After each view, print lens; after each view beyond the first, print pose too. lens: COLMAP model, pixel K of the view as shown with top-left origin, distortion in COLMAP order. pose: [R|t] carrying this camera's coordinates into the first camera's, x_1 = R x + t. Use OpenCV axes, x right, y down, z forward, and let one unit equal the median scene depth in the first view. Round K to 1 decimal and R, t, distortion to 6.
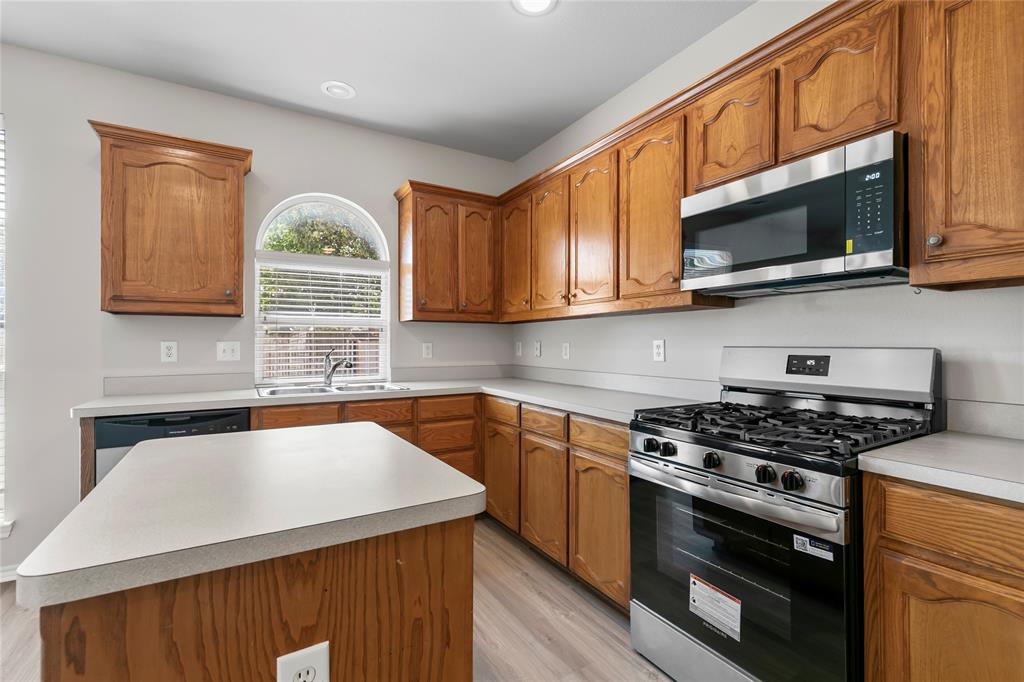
lens RADIAL K [[456.3, 0, 517.0], [0, 456.3, 340.7], [0, 0, 1]] dist [0.021694, 0.000012]
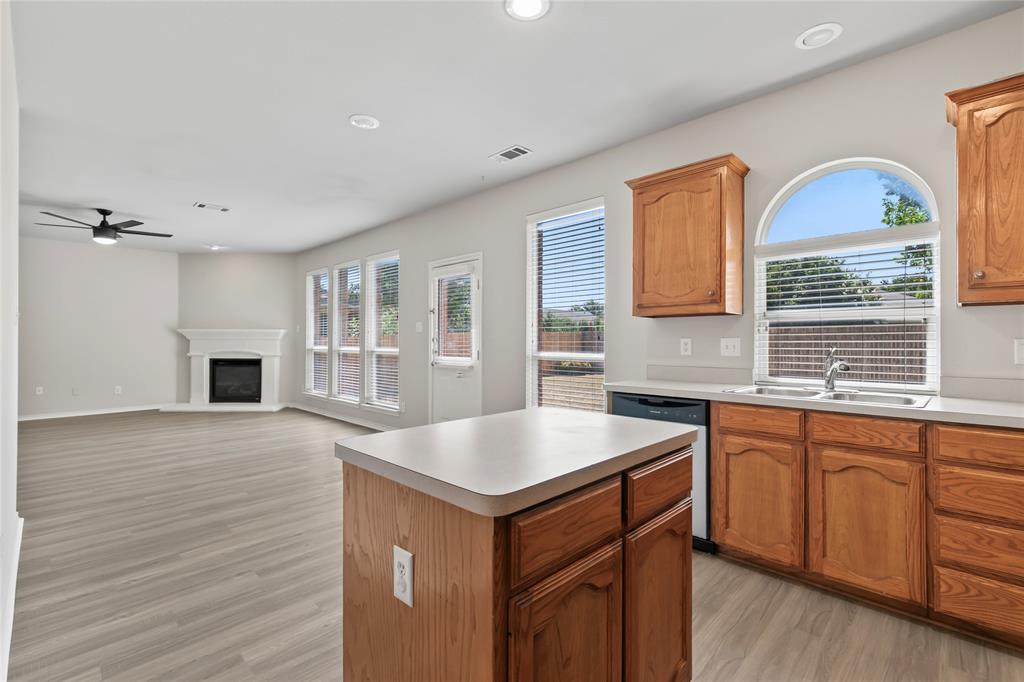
lens RADIAL K [[456.3, 0, 517.0], [0, 456.3, 340.7], [0, 0, 1]] dist [0.021694, 0.000012]
pose [[0.289553, 0.003697, -0.957155, 0.277845], [0.005219, 0.999972, 0.005441, -0.000910], [0.957148, -0.006570, 0.289526, 0.248958]]
